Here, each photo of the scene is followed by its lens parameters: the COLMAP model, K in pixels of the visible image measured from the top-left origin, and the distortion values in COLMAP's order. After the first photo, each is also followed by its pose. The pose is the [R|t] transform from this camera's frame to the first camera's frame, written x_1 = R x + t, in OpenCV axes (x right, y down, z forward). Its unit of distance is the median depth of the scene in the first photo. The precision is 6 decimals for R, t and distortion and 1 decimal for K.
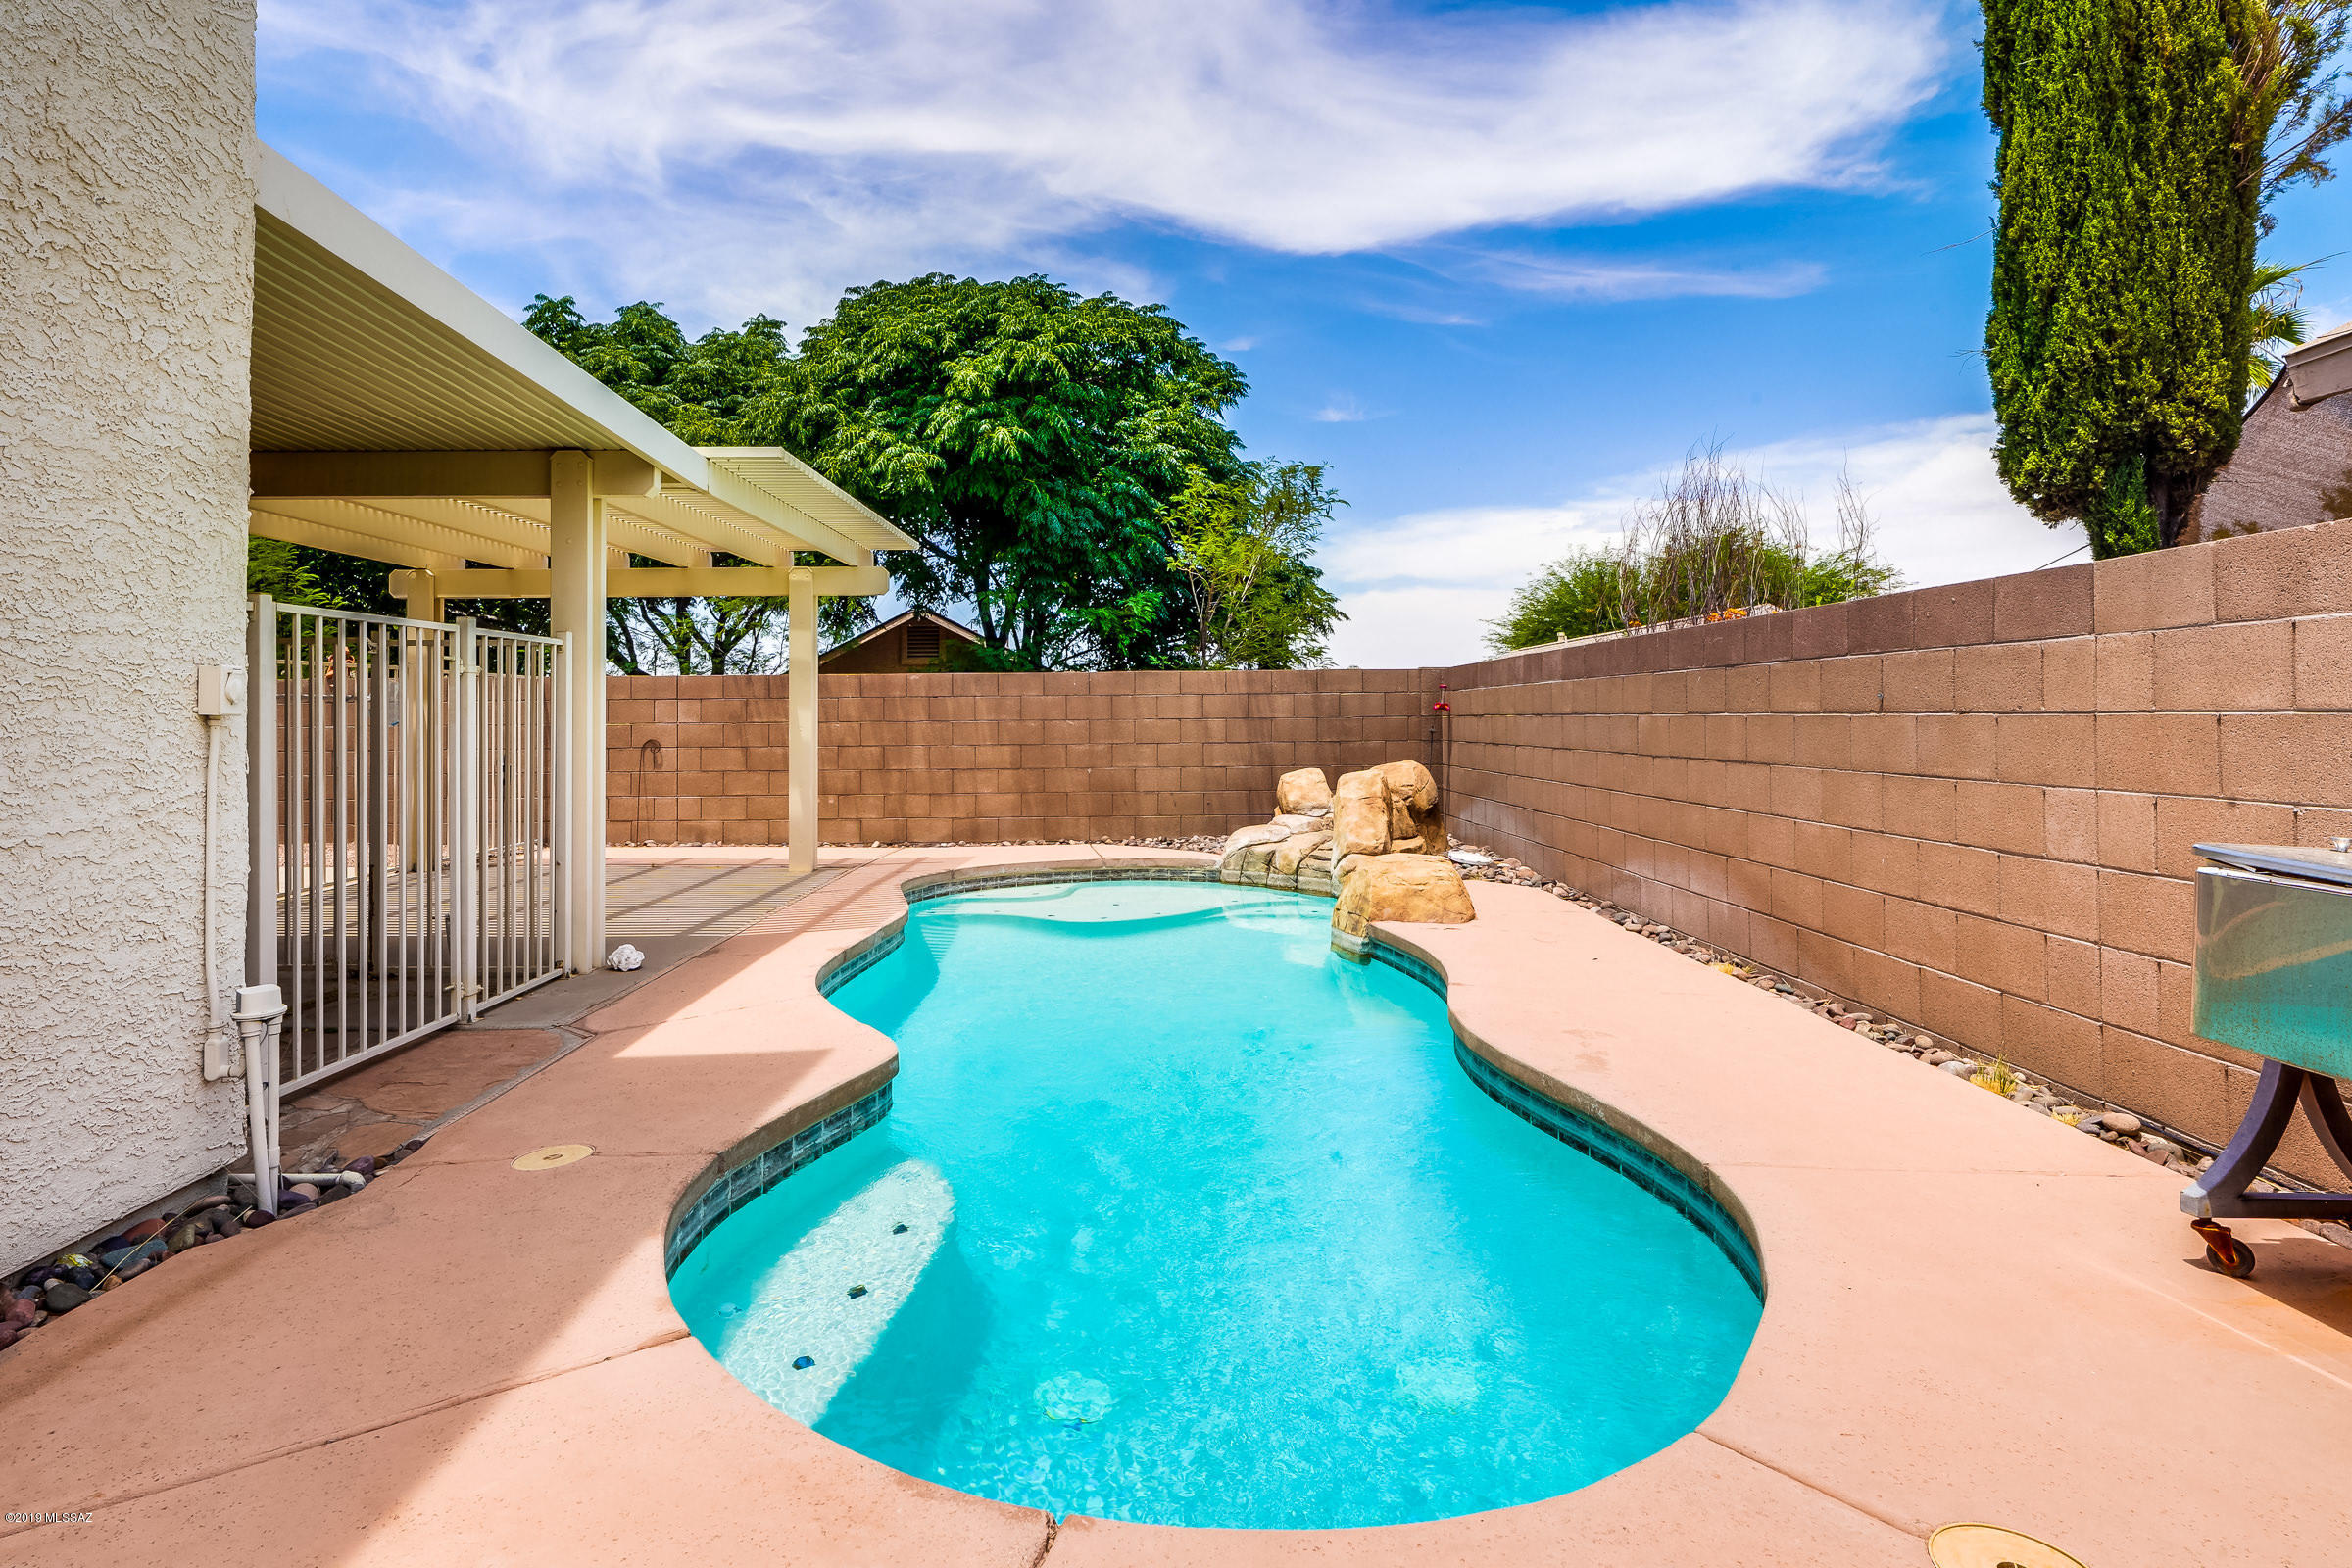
lens RADIAL K [[1202.9, 0, 1170.5], [0, 1202.9, 792.0], [0, 0, 1]] dist [0.000981, 0.000192]
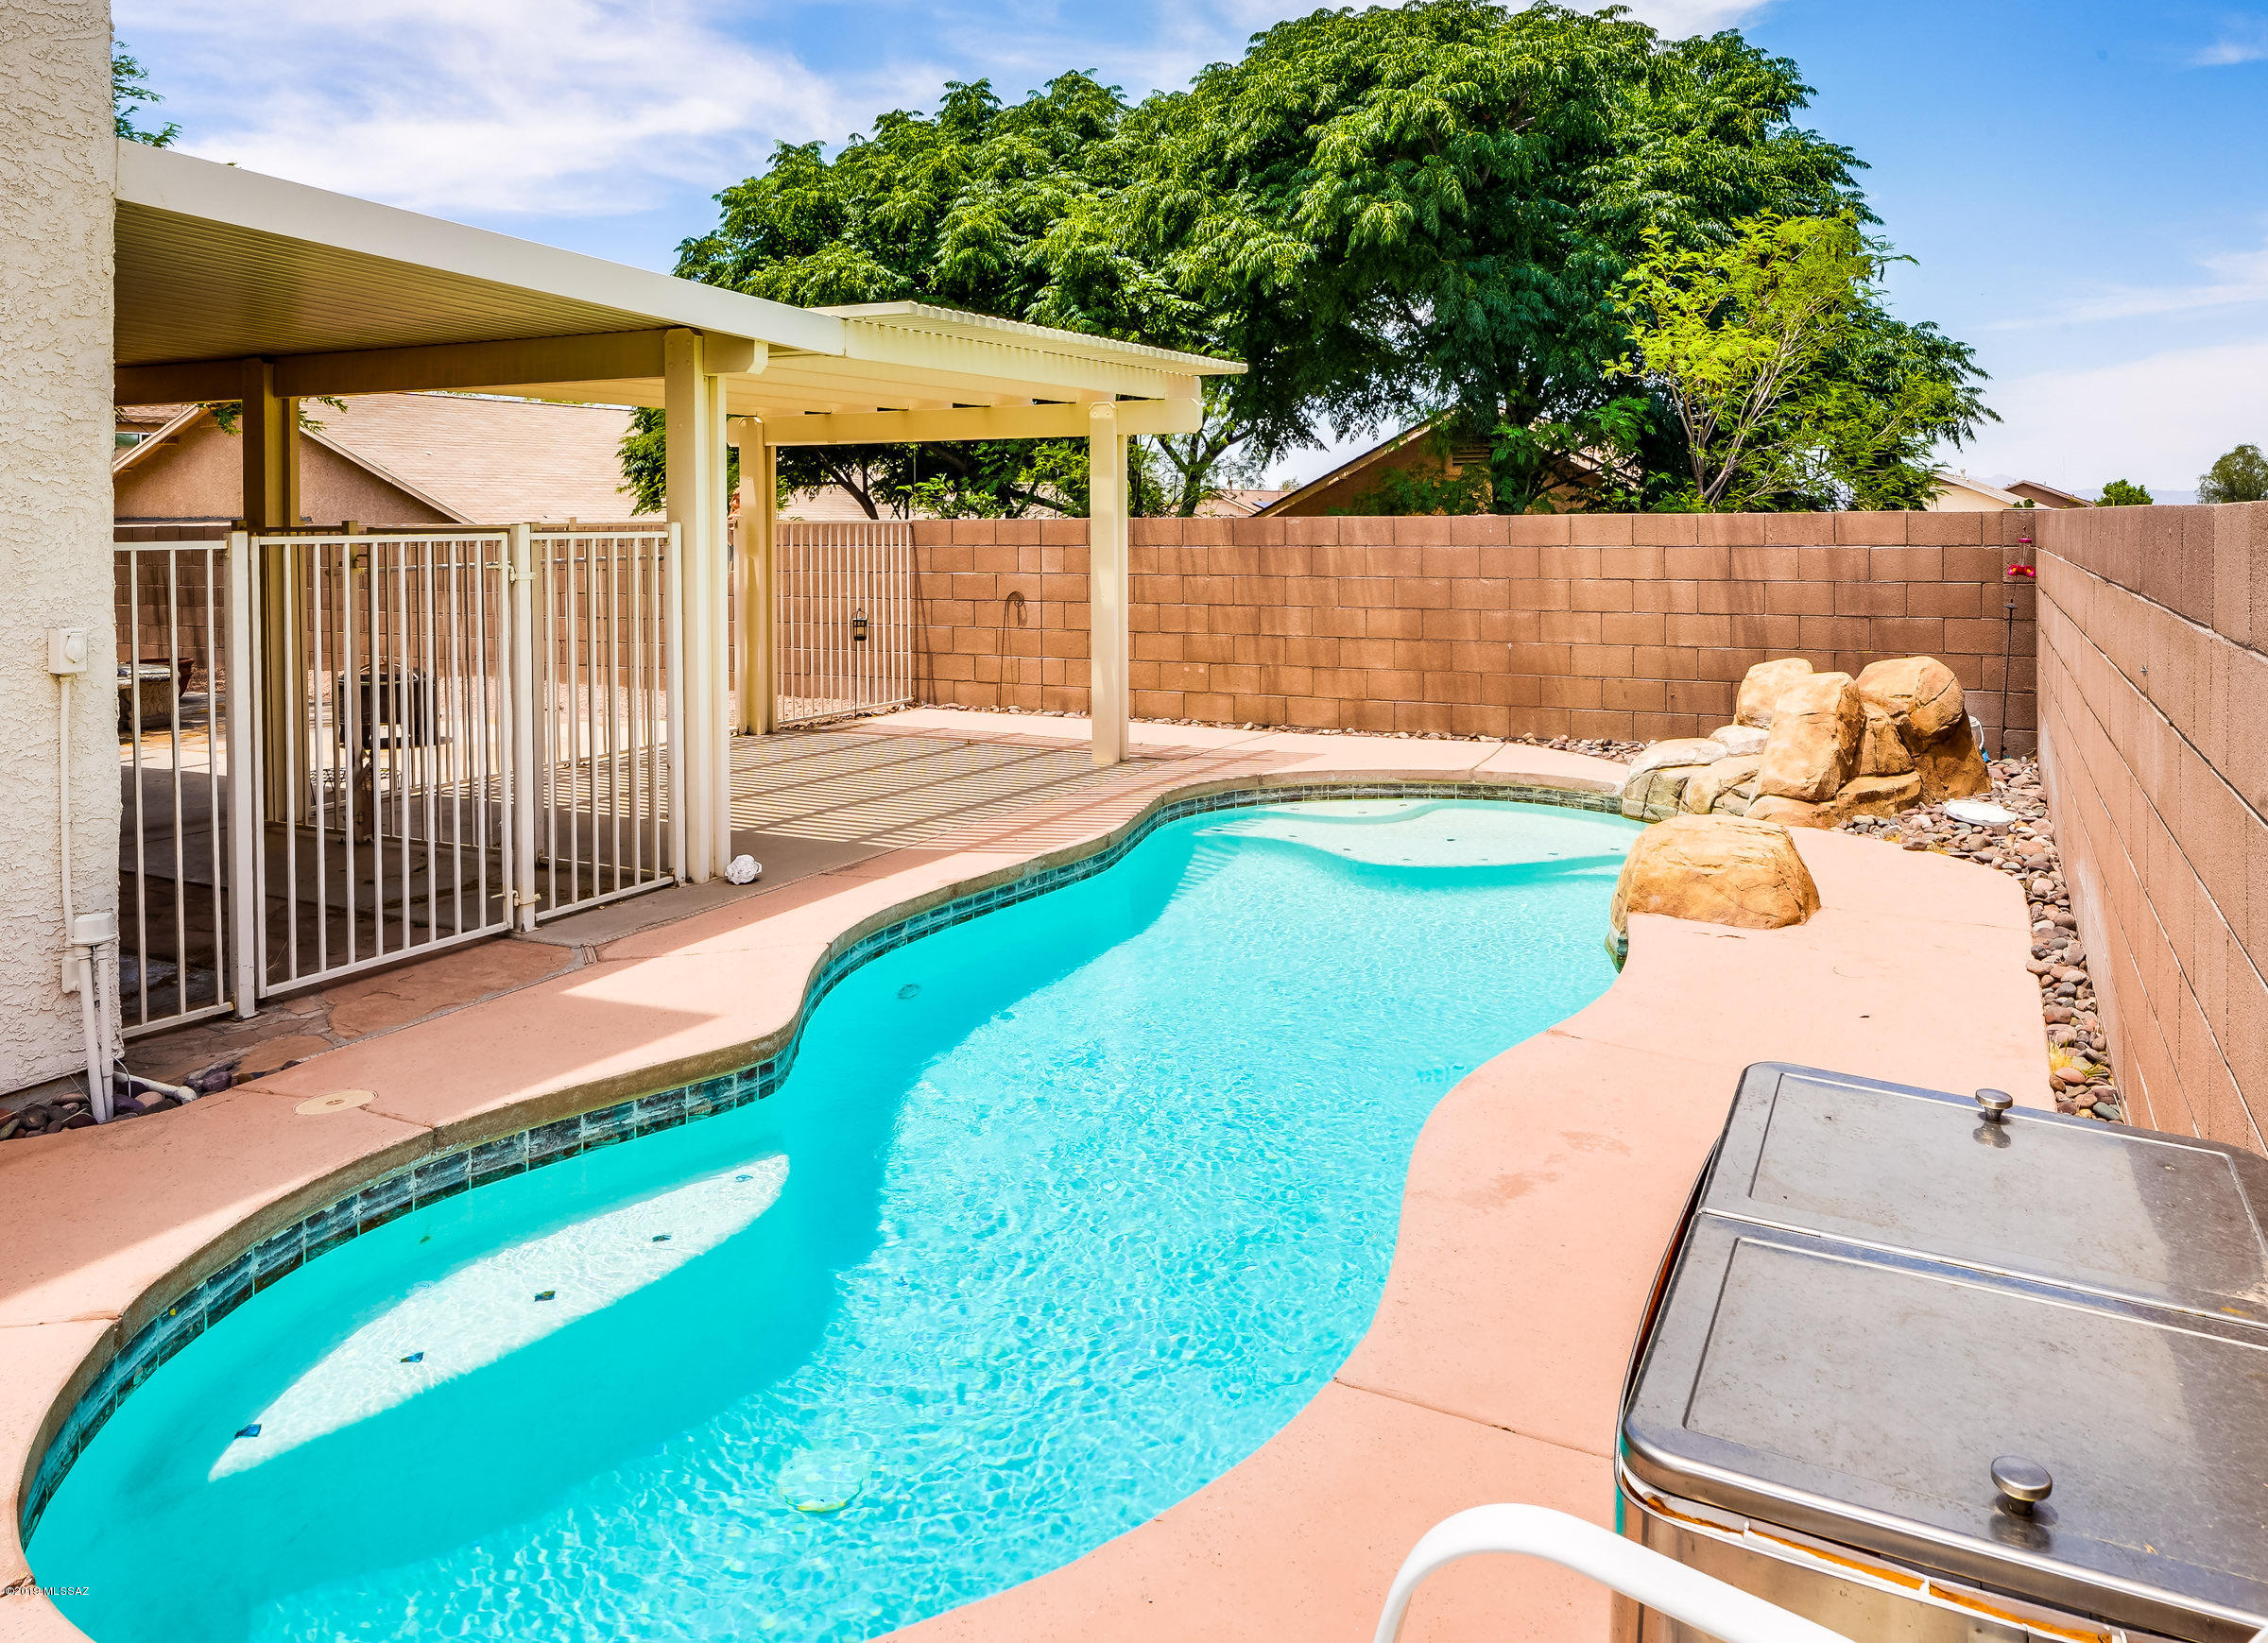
lens RADIAL K [[1577.3, 0, 1235.7], [0, 1577.3, 659.1], [0, 0, 1]] dist [0.010842, -0.001752]
pose [[0.900055, 0.042047, -0.433744, 0.270575], [-0.029132, 0.998913, 0.036383, -0.052498], [0.434802, -0.020111, 0.900301, 0.046409]]
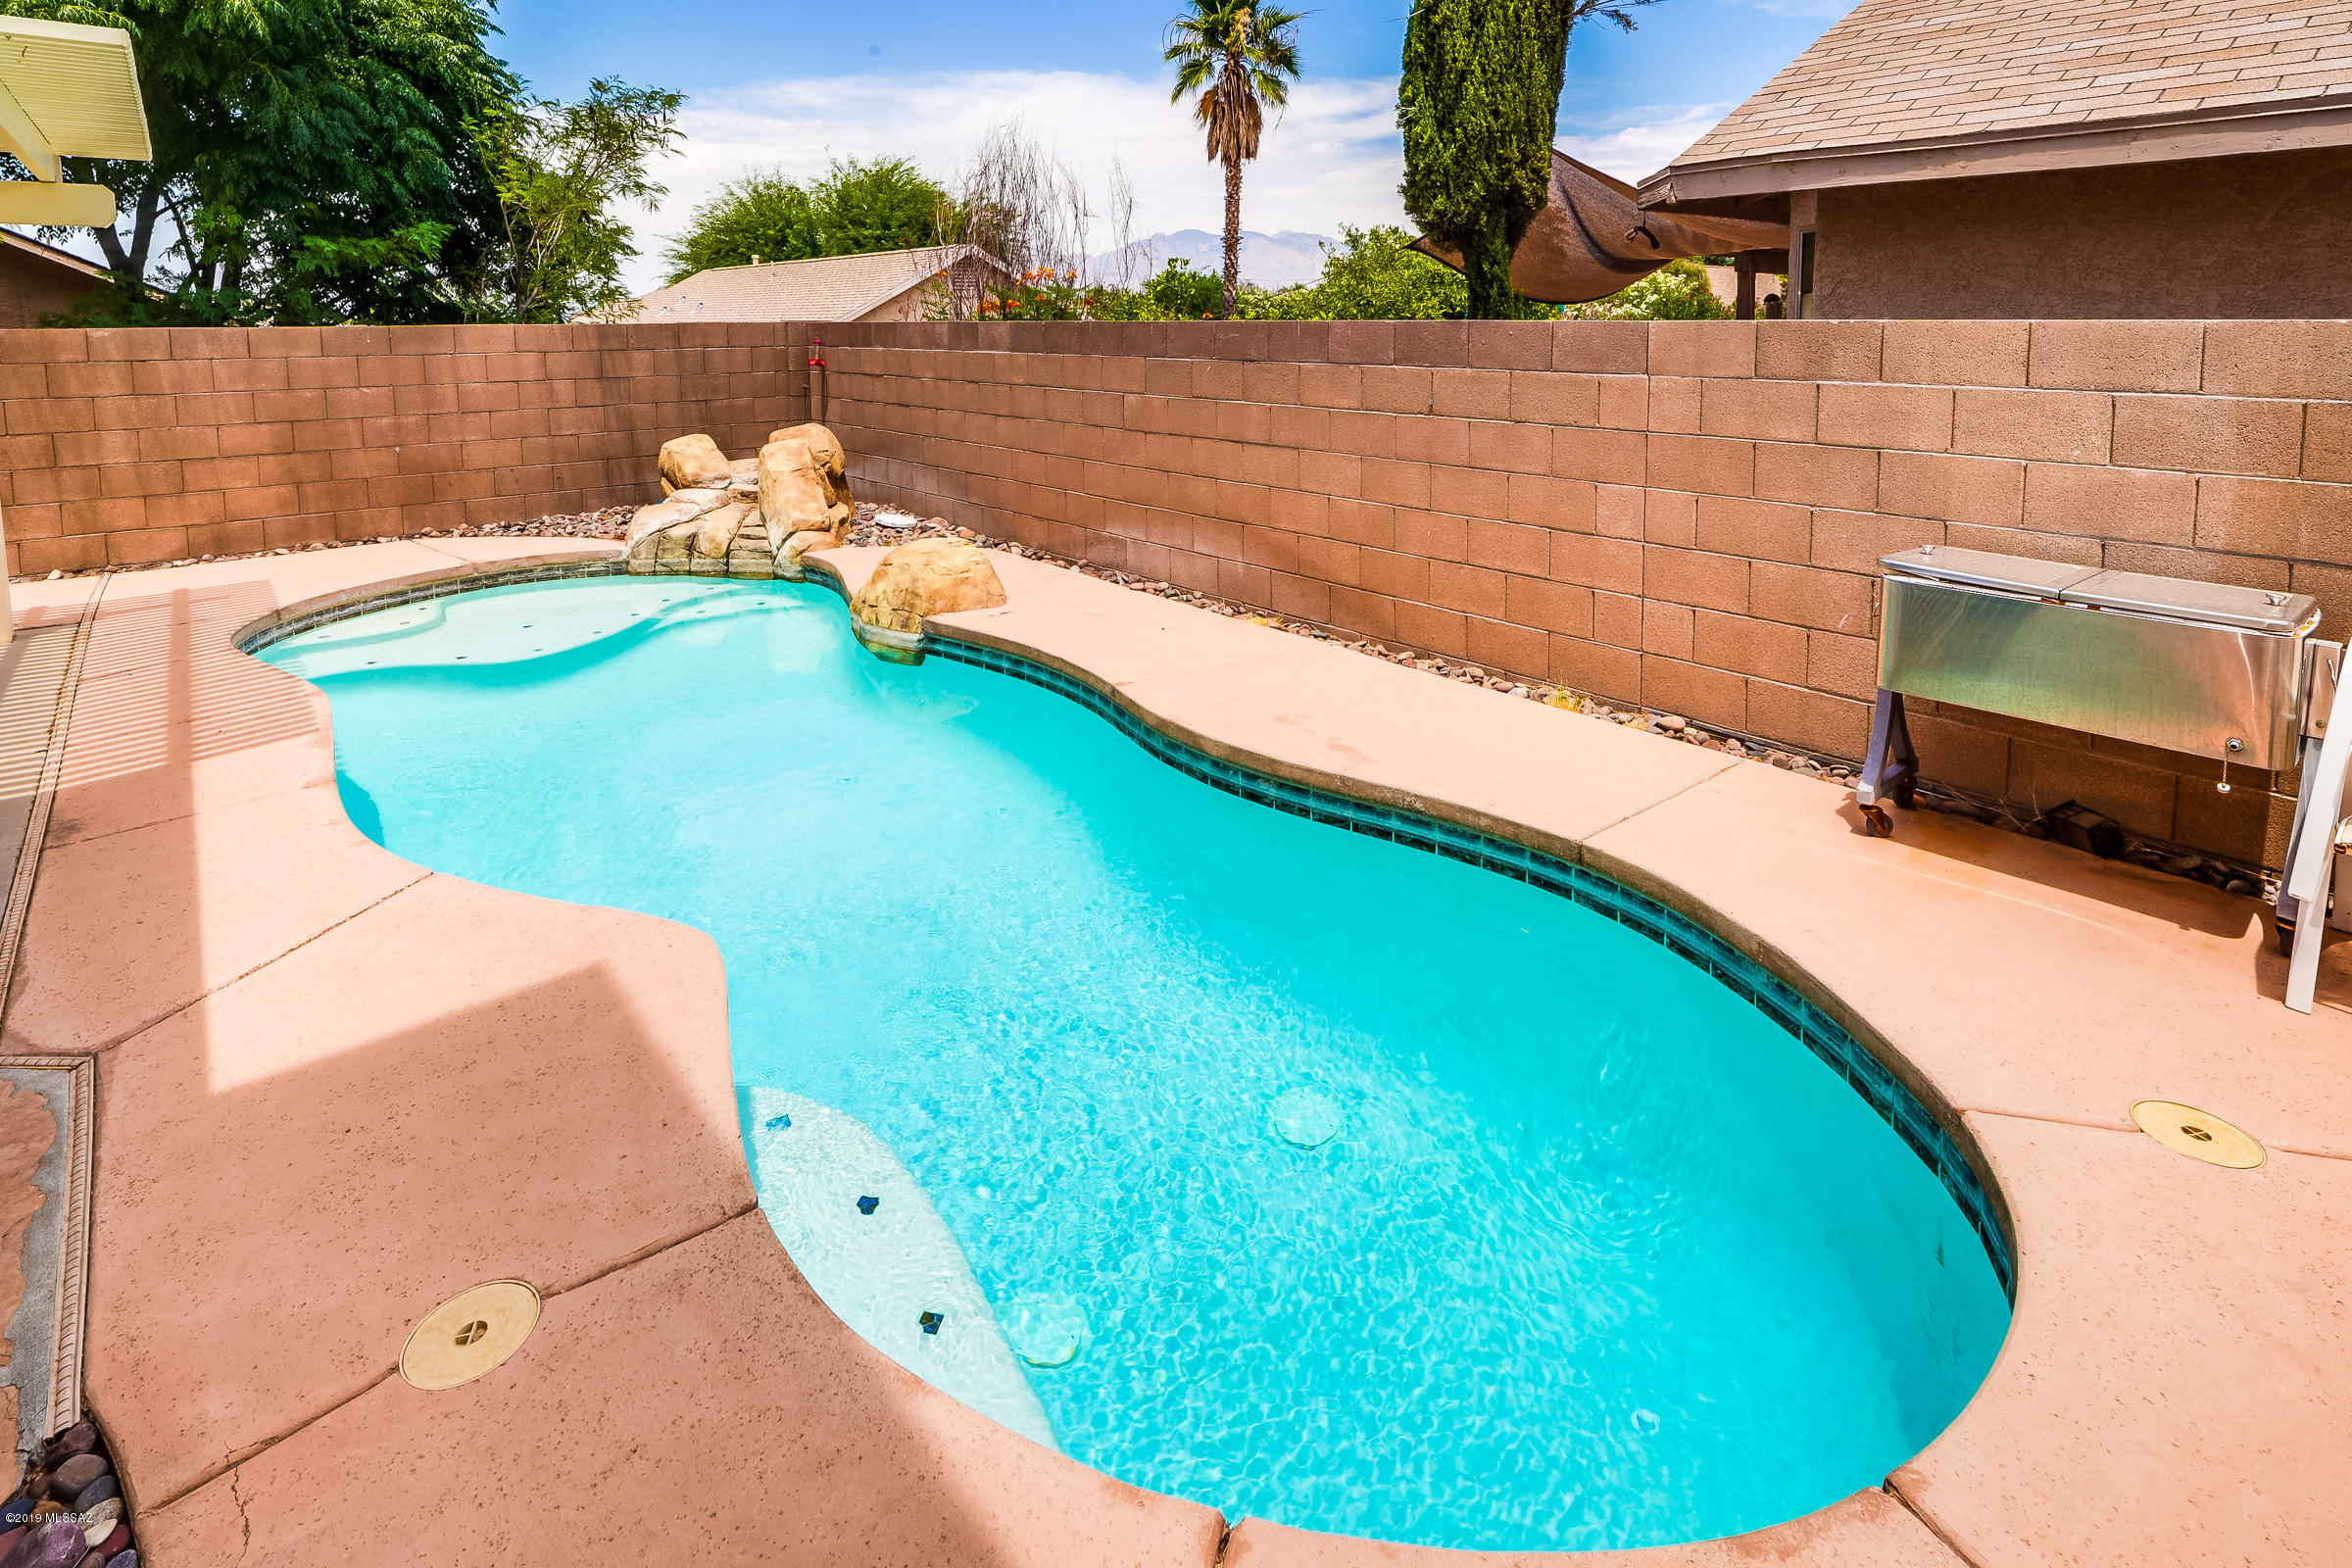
lens RADIAL K [[1147.9, 0, 1103.7], [0, 1147.9, 499.1], [0, 0, 1]] dist [0.000371, 0.000100]
pose [[0.791743, -0.091539, 0.603956, -0.208851], [0.037259, 0.994104, 0.101828, -0.058869], [-0.609716, -0.058119, 0.790486, 0.137019]]
